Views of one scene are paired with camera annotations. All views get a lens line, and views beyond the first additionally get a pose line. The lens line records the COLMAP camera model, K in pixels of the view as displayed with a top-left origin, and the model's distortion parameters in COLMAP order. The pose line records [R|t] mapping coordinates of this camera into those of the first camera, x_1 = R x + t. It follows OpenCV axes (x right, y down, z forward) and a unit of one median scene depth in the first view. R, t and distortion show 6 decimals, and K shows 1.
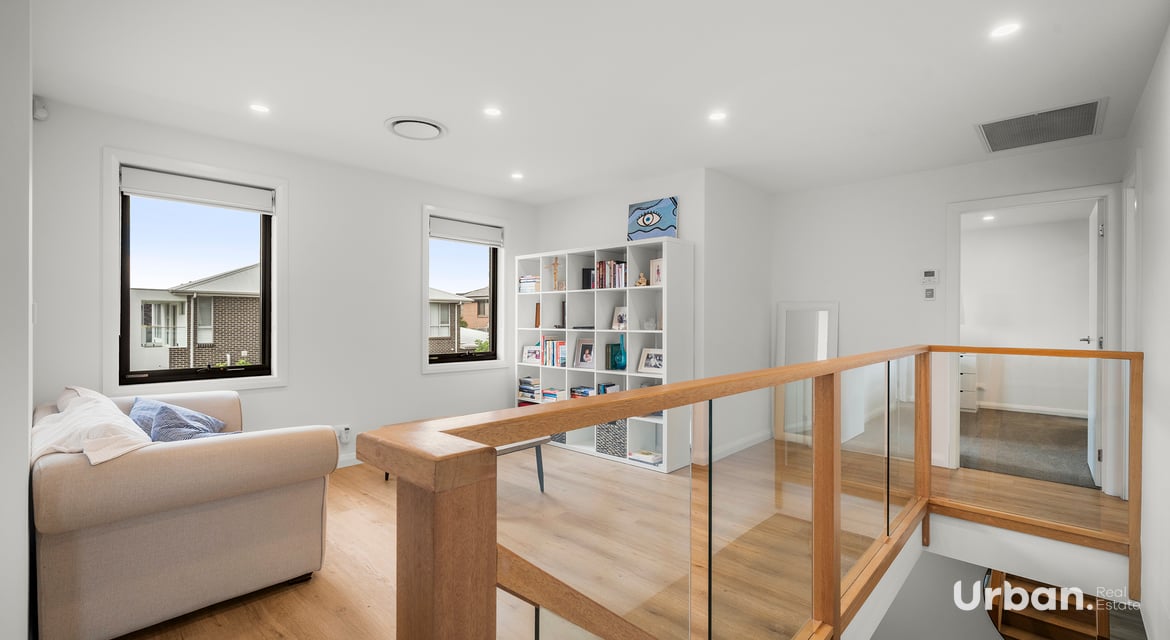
lens RADIAL K [[513.6, 0, 585.0], [0, 513.6, 320.0], [0, 0, 1]] dist [-0.000070, 0.000049]
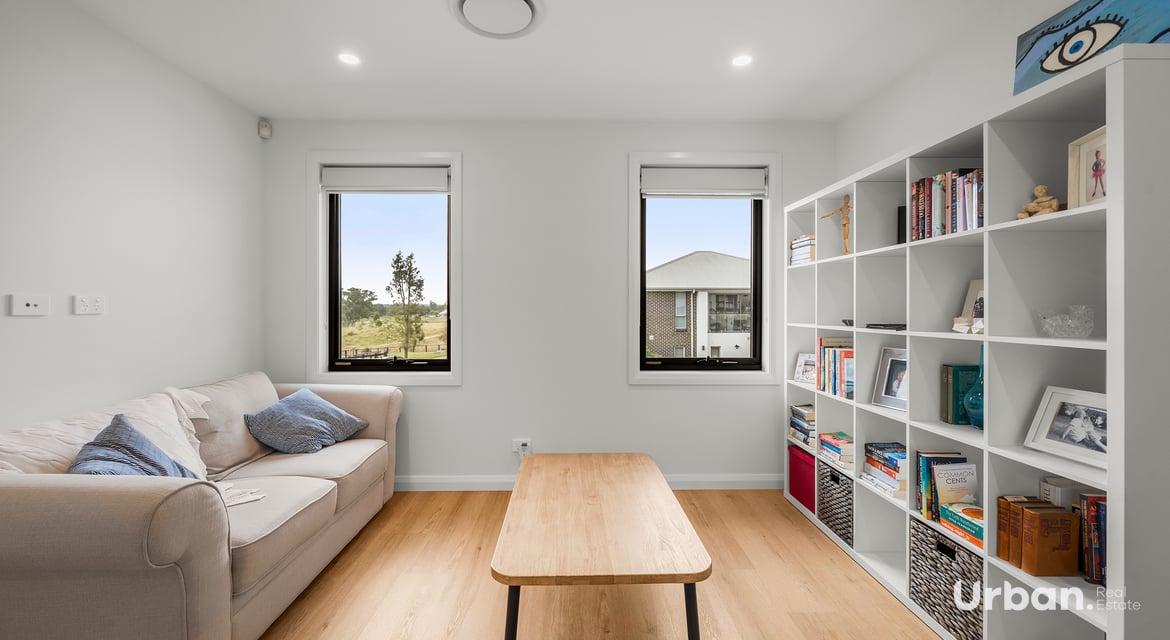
lens RADIAL K [[470.2, 0, 568.5], [0, 470.2, 311.7], [0, 0, 1]] dist [-0.012591, 0.000178]
pose [[0.676084, 0.000853, -0.736824, 0.121053], [0.003273, 0.999986, 0.004161, -0.001485], [0.736818, -0.005225, 0.676071, 0.490424]]
